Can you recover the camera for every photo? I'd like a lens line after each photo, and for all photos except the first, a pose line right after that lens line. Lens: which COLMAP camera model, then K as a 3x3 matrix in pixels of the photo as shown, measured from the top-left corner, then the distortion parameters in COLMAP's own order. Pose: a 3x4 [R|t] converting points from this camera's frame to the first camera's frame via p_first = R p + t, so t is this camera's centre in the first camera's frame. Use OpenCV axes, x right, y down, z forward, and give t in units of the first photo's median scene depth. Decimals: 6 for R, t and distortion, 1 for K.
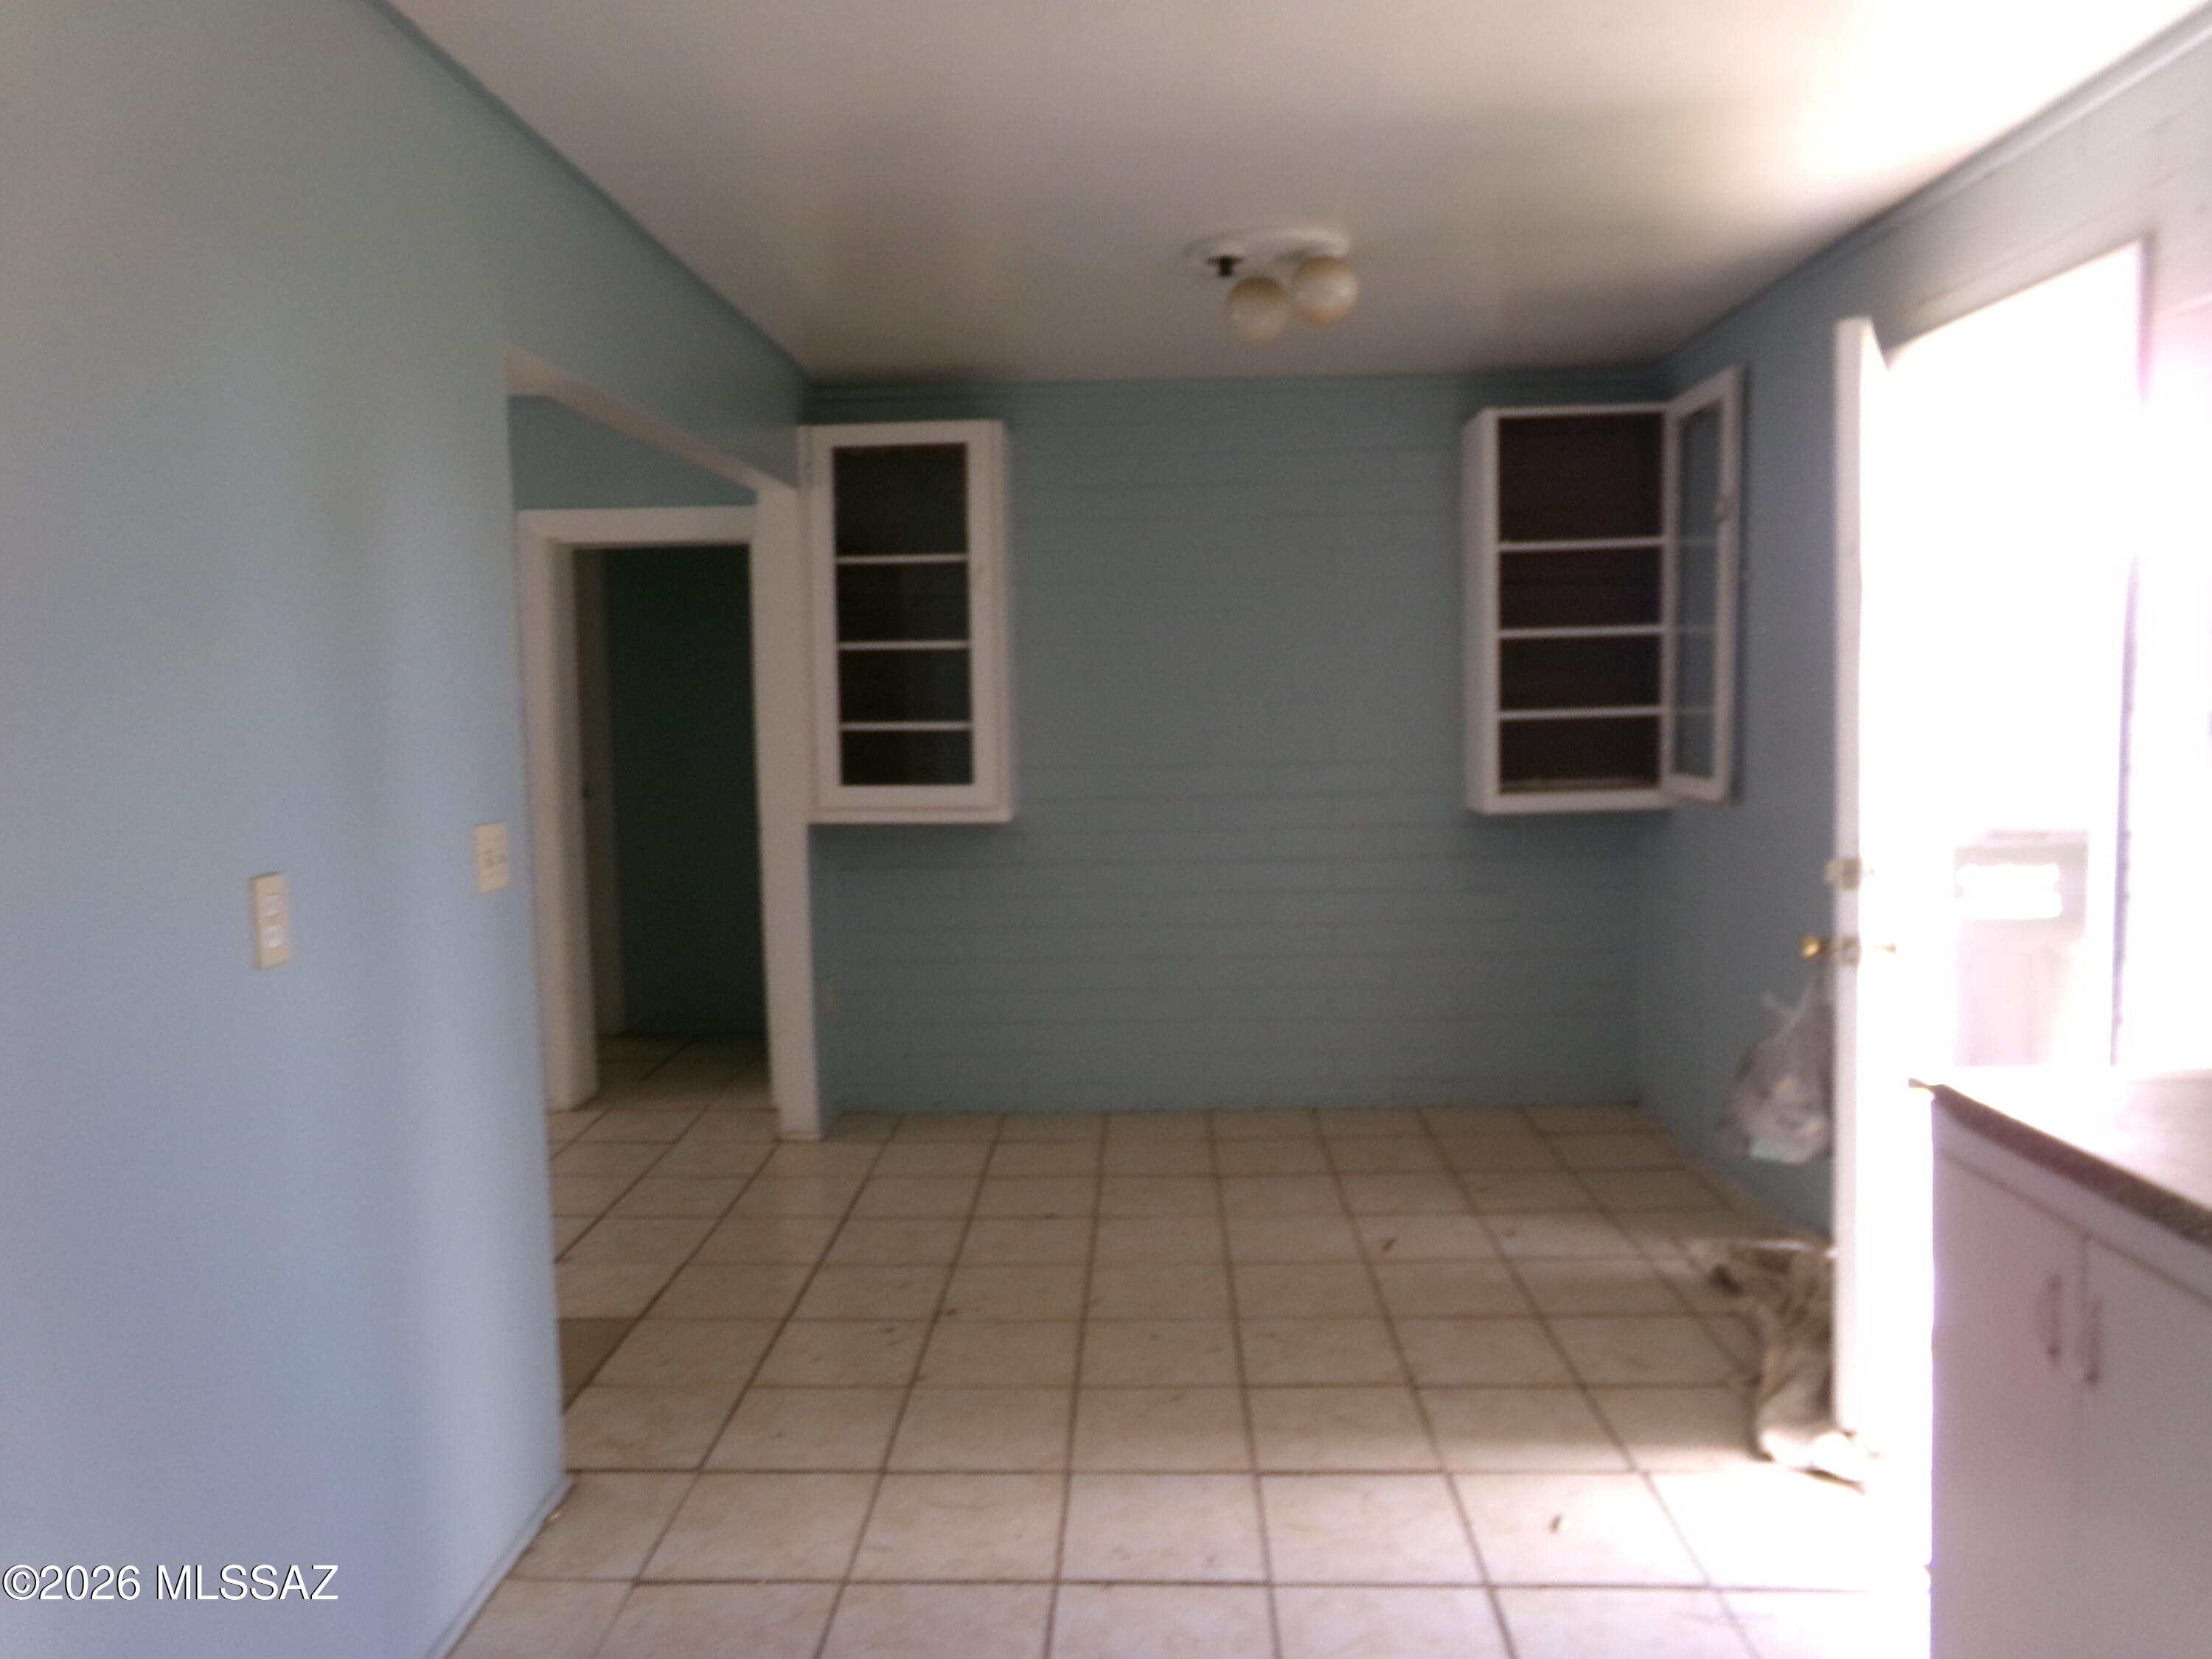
lens RADIAL K [[1506.2, 0, 1093.3], [0, 1506.2, 844.0], [0, 0, 1]] dist [-0.065699, 0.078151]
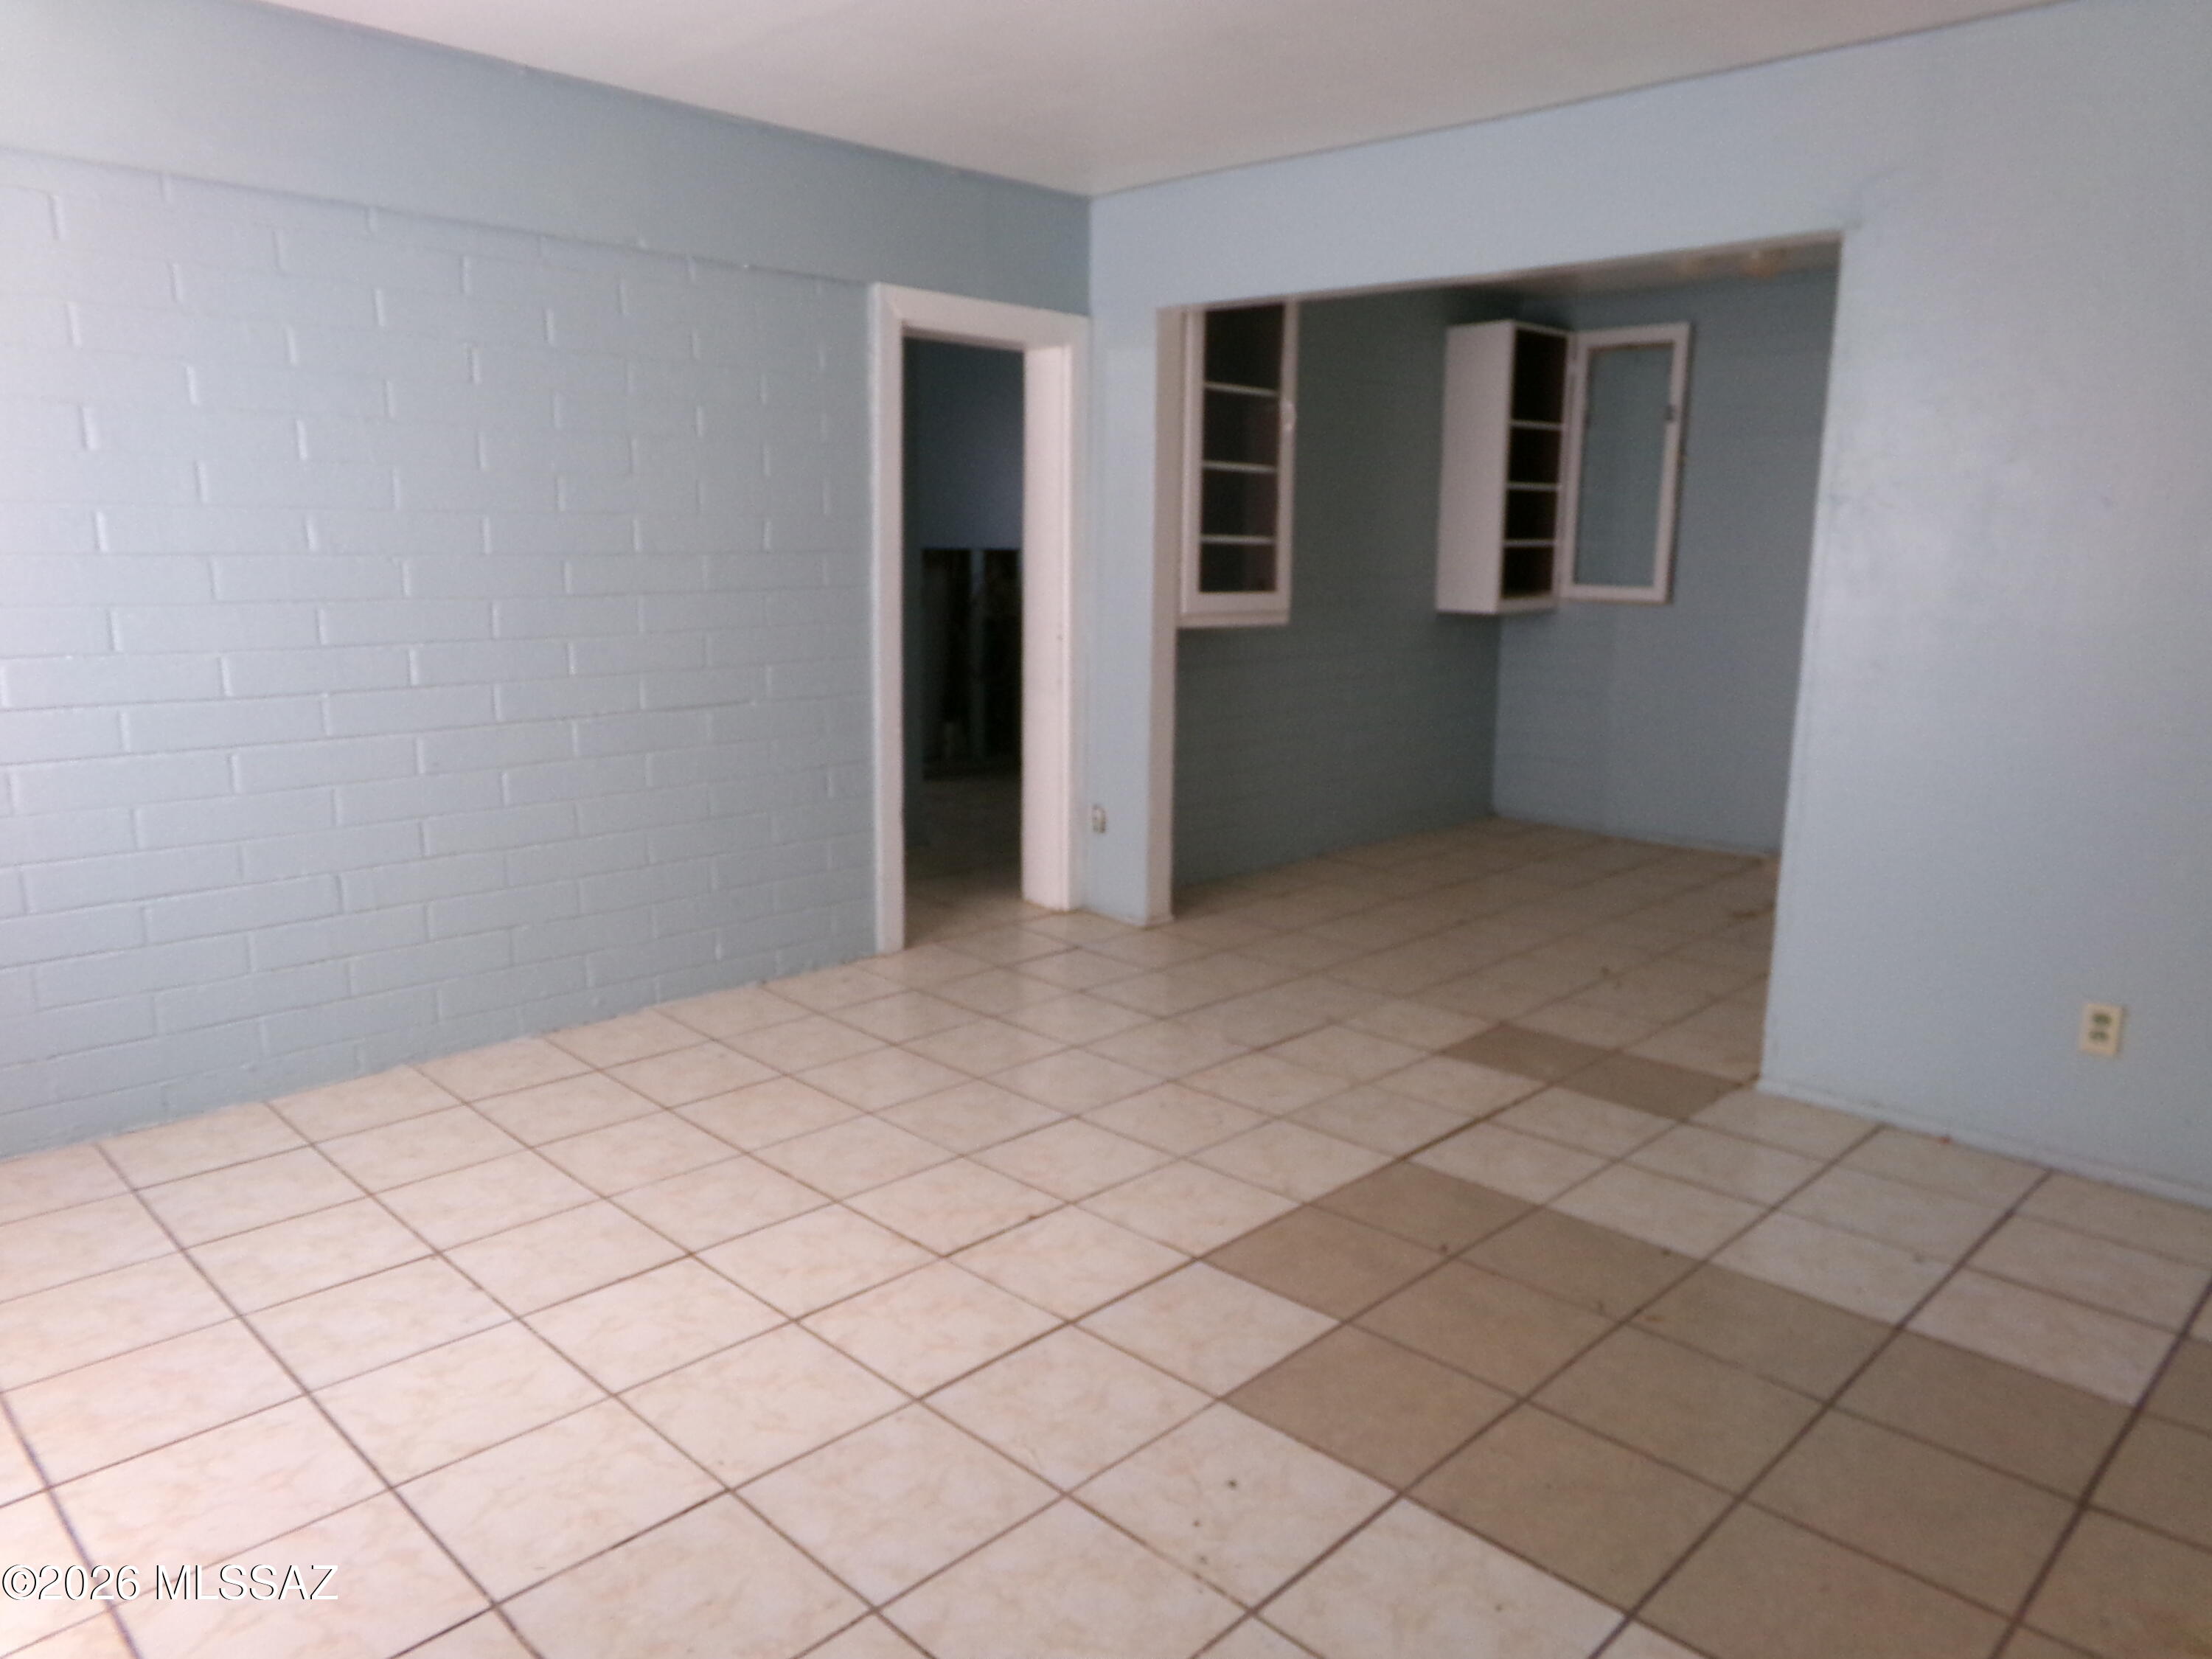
lens RADIAL K [[1506.2, 0, 1093.3], [0, 1506.2, 844.0], [0, 0, 1]] dist [-0.065699, 0.078151]
pose [[0.682304, -0.127647, 0.719839, -1.038282], [0.026441, 0.988303, 0.150191, -0.024823], [-0.730590, -0.083443, 0.677698, 0.299220]]
